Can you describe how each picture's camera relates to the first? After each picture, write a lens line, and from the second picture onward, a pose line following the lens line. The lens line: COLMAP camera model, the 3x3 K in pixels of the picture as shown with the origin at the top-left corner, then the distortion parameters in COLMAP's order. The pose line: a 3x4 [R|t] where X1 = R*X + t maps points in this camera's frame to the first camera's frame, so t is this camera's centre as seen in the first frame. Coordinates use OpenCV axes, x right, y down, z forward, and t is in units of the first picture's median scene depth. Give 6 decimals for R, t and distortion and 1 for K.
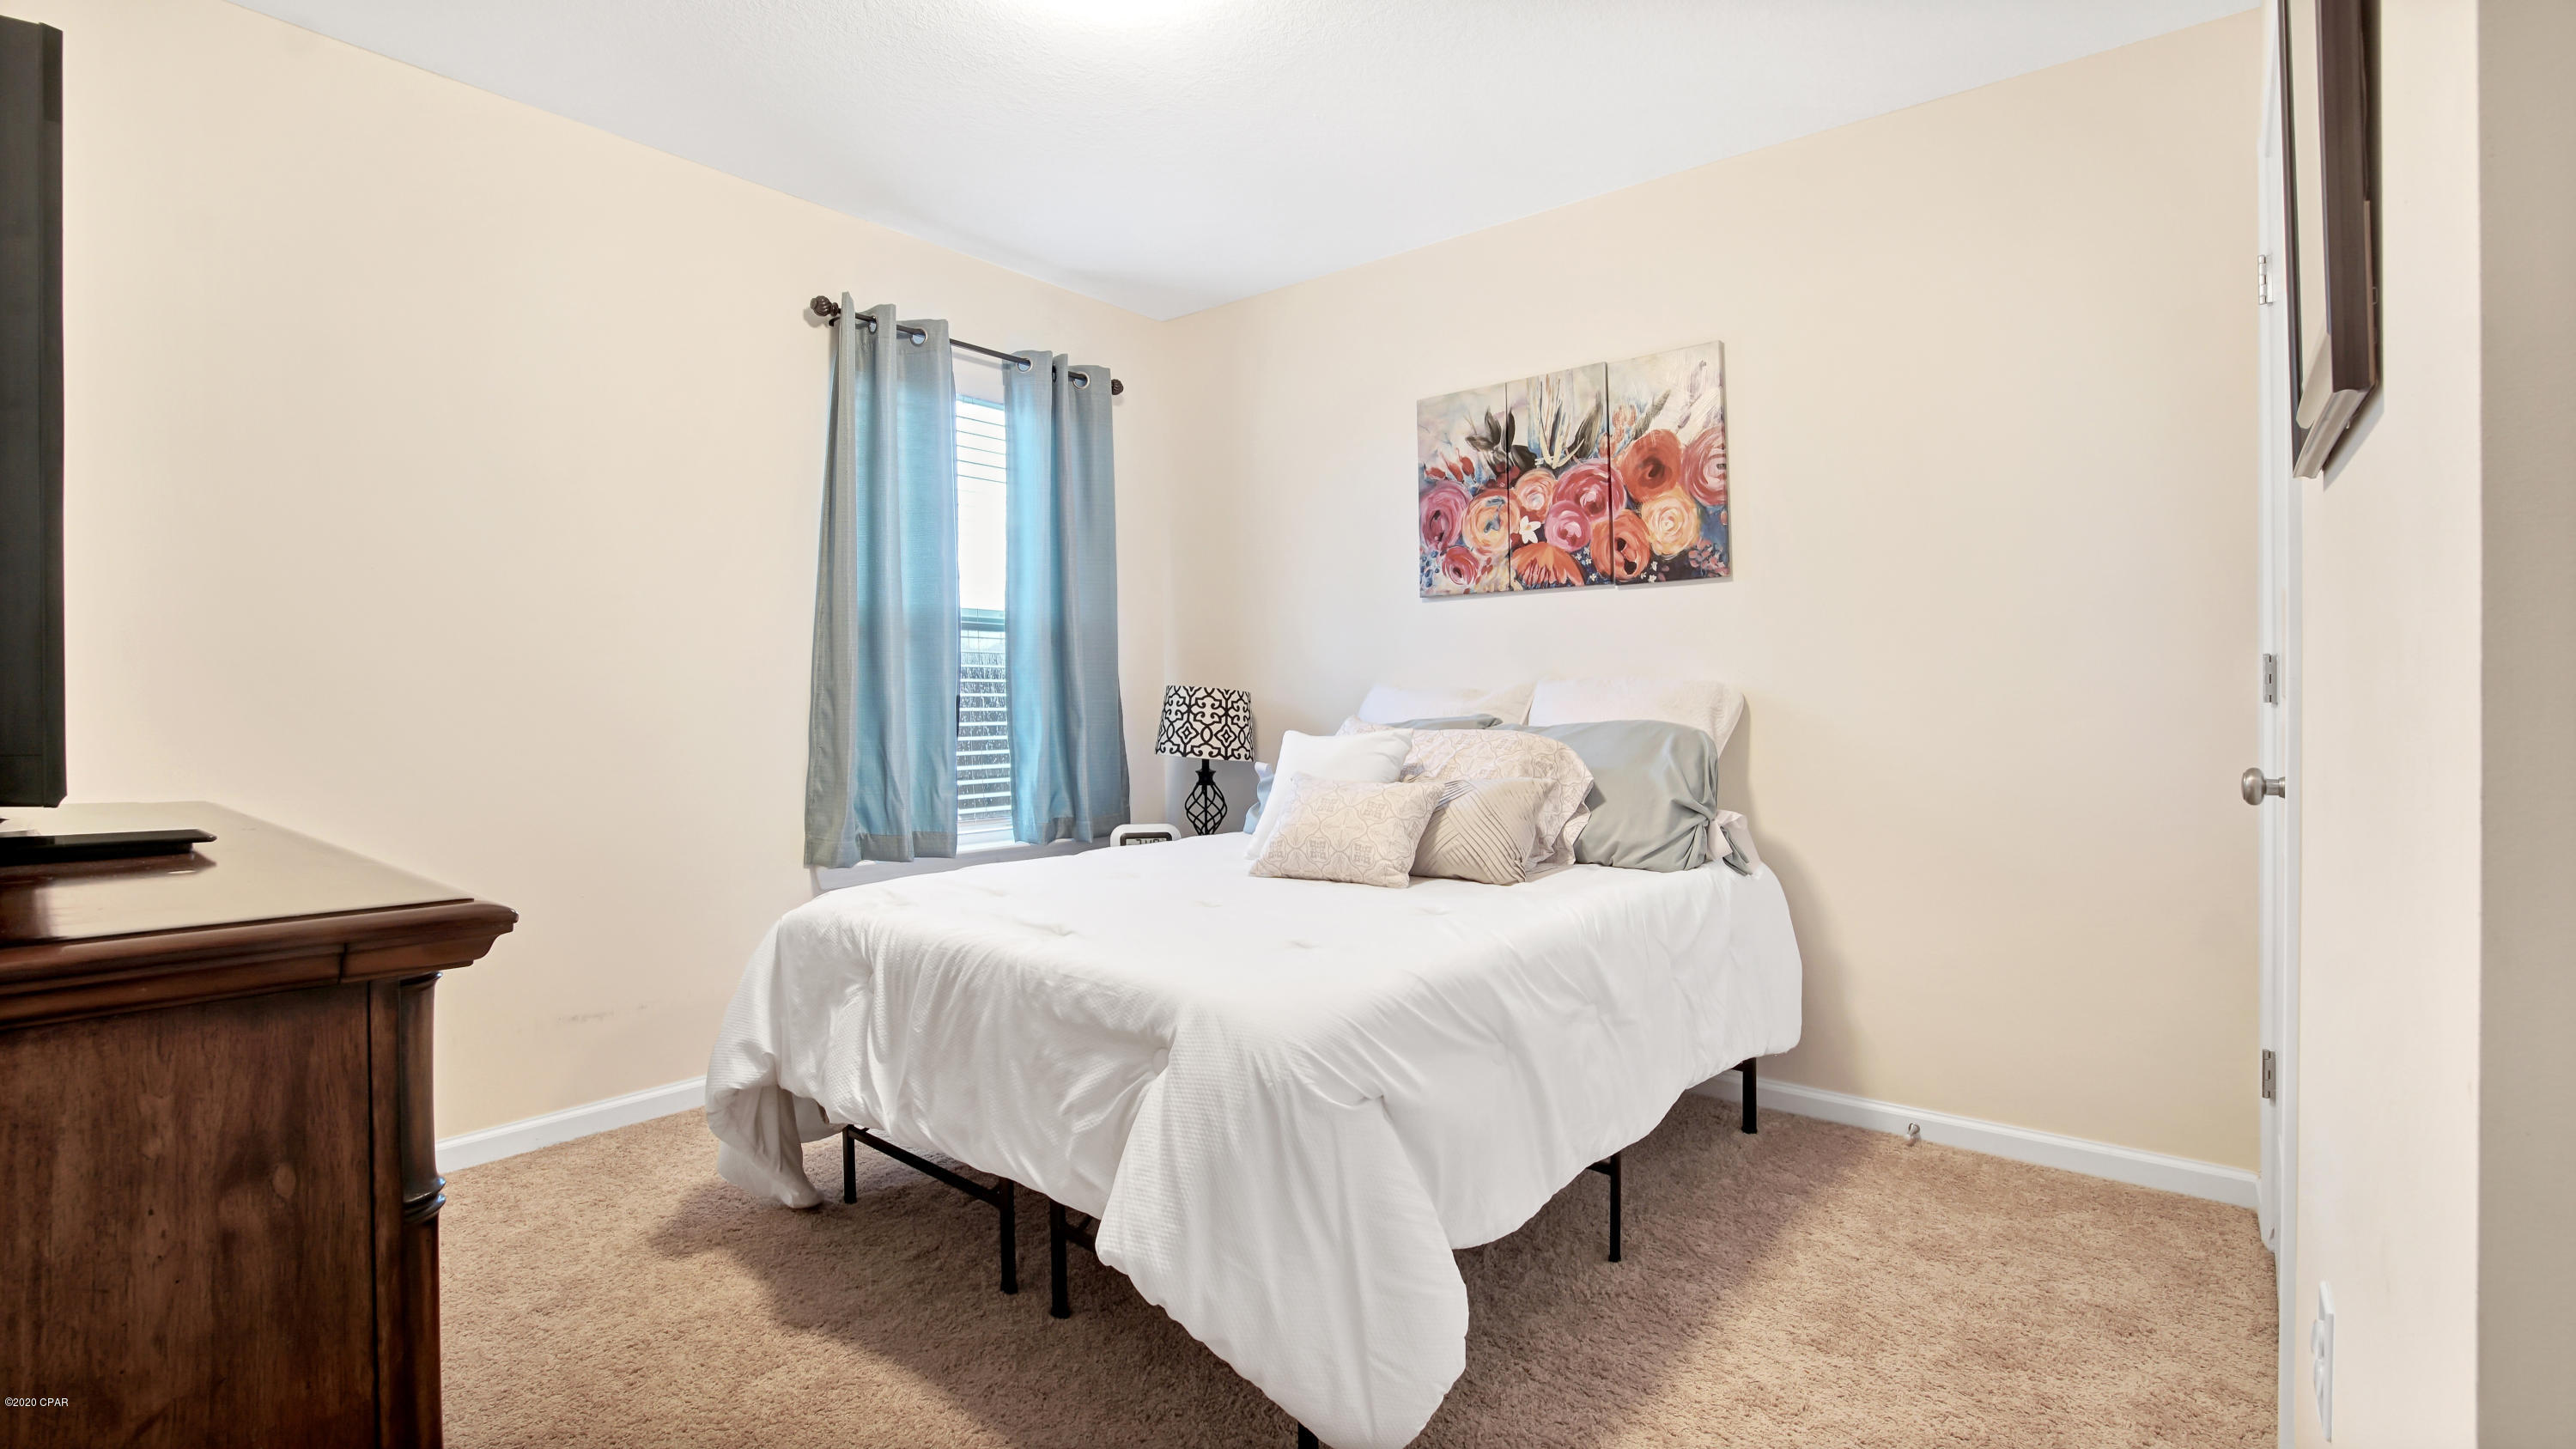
lens RADIAL K [[1048.6, 0, 1296.1], [0, 1048.6, 717.5], [0, 0, 1]] dist [-0.025850, -0.000097]
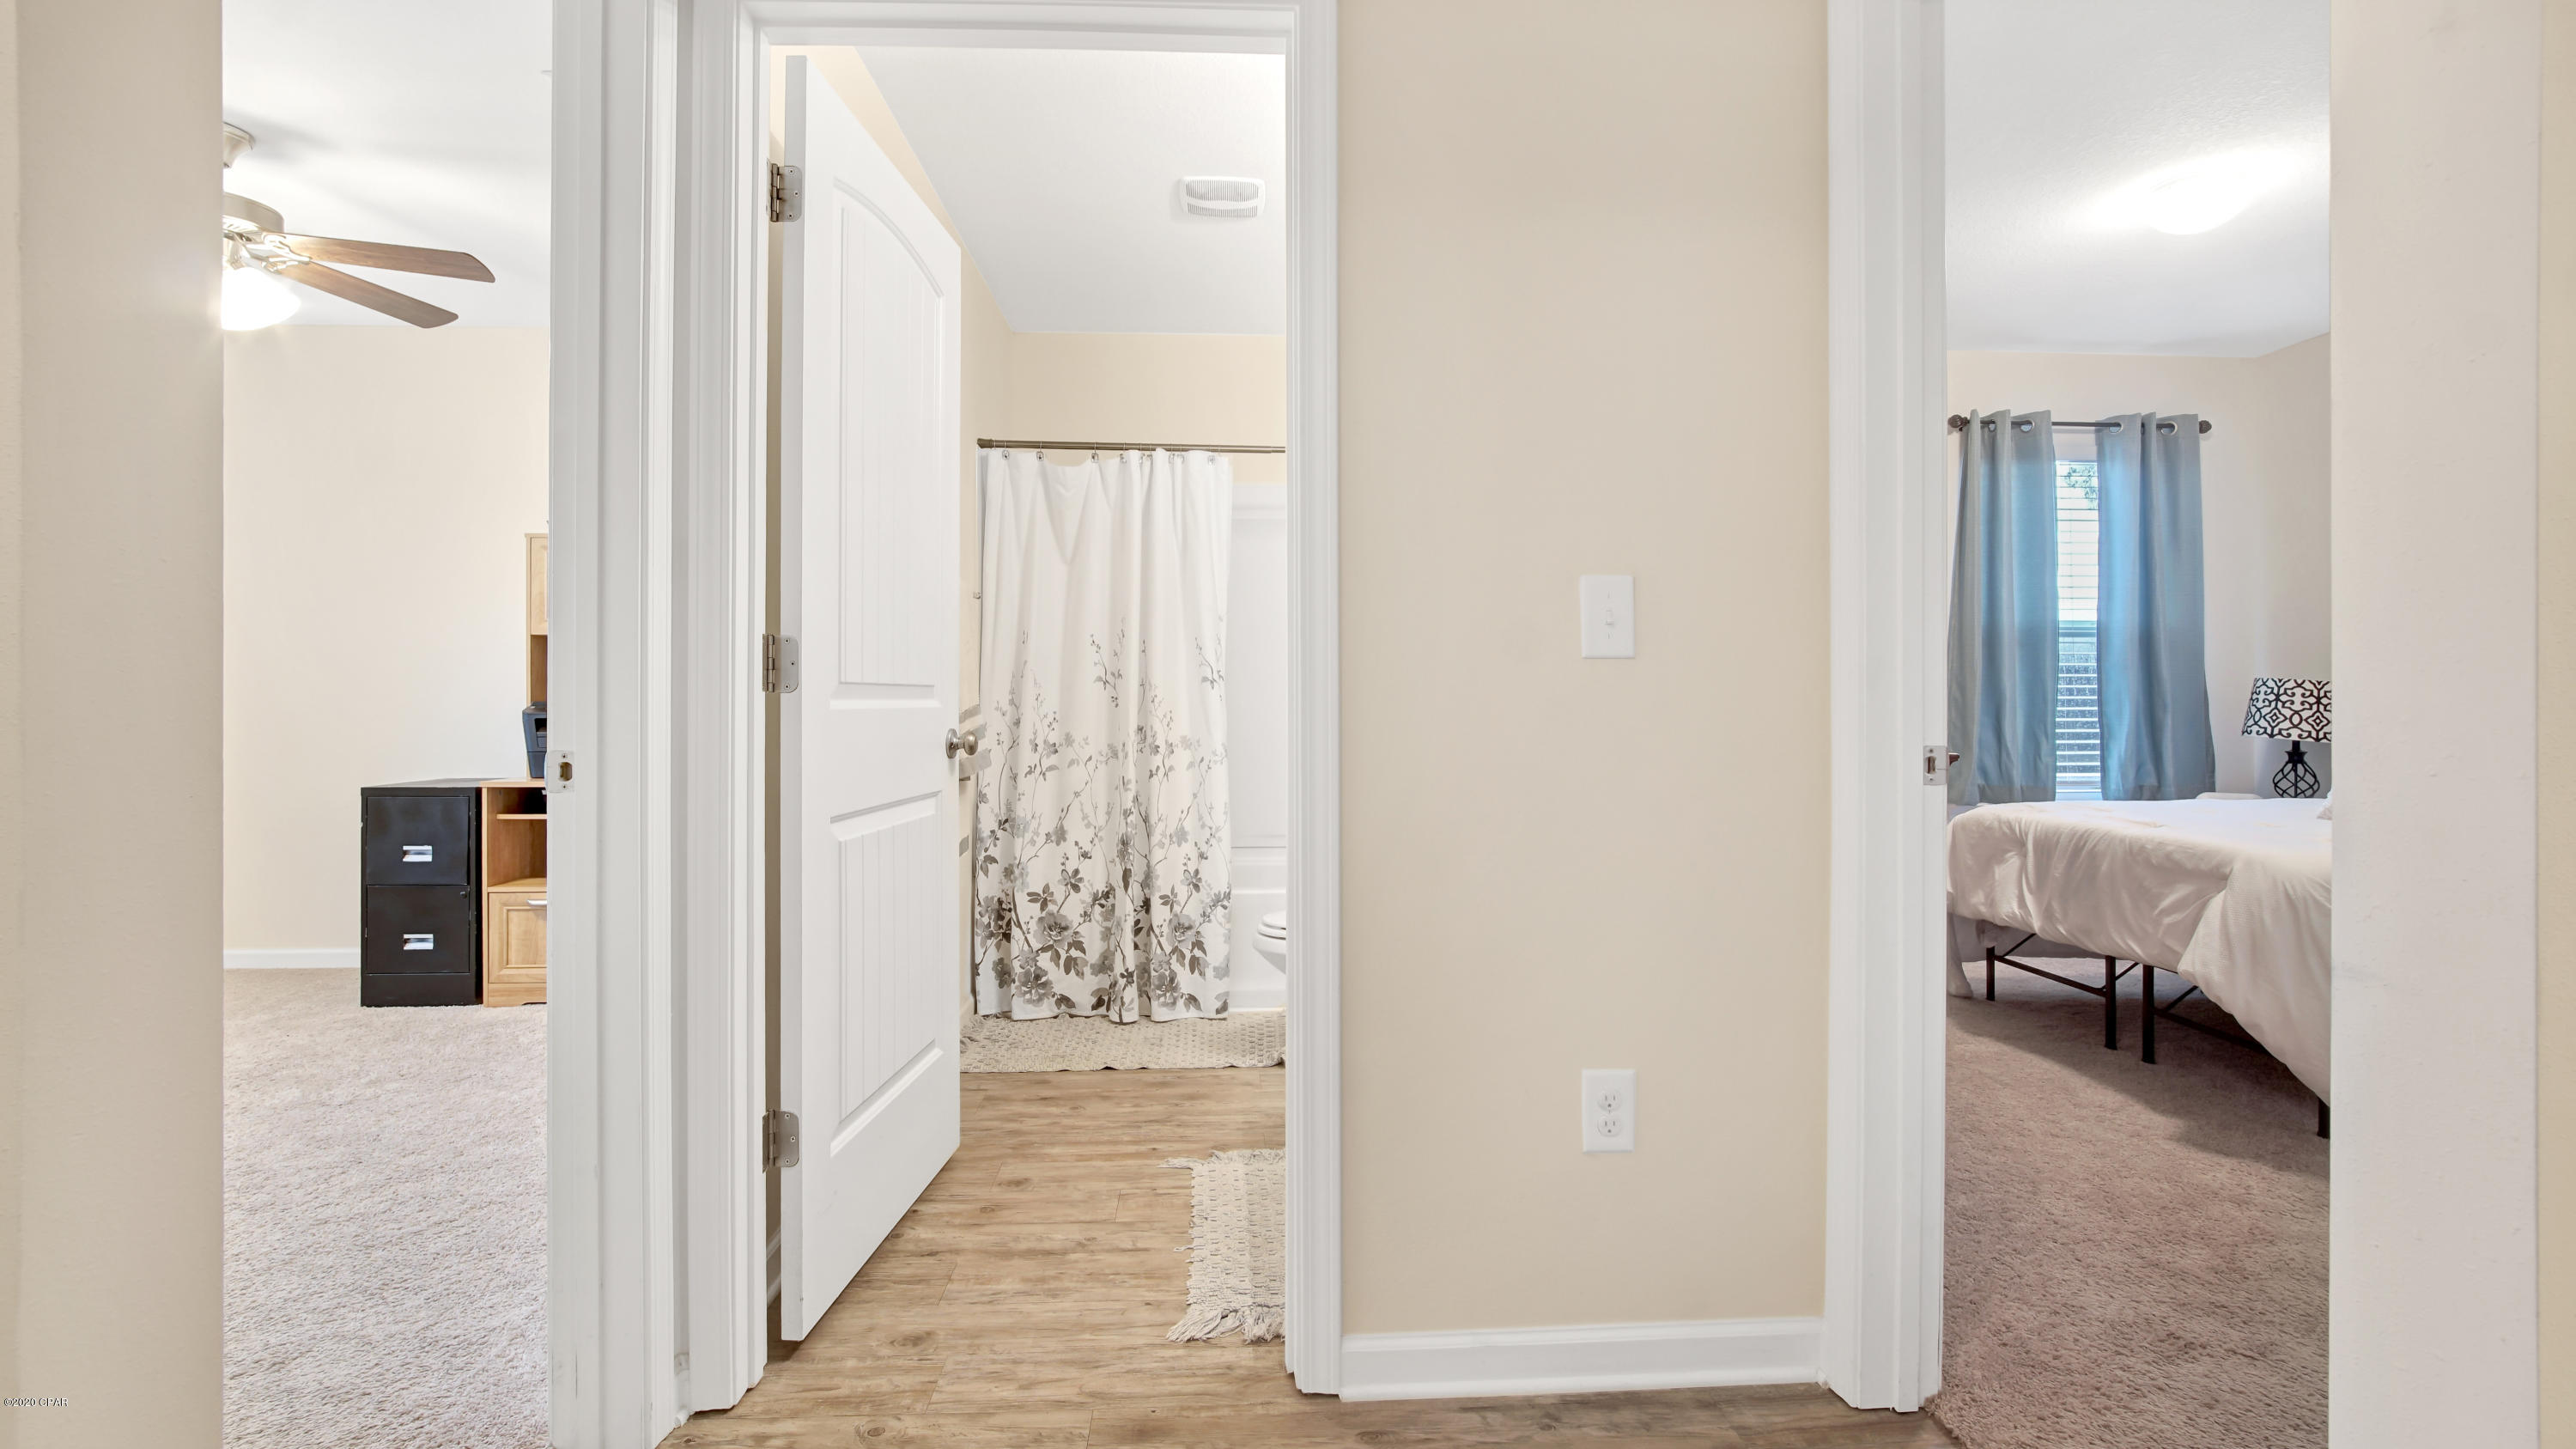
lens RADIAL K [[1180.6, 0, 1288.2], [0, 1180.6, 706.6], [0, 0, 1]] dist [-0.027011, 0.004661]
pose [[0.665508, 0.008171, -0.746346, 0.140819], [-0.012364, 0.999924, -0.000077, 0.017056], [0.746288, 0.009279, 0.665558, -0.747332]]
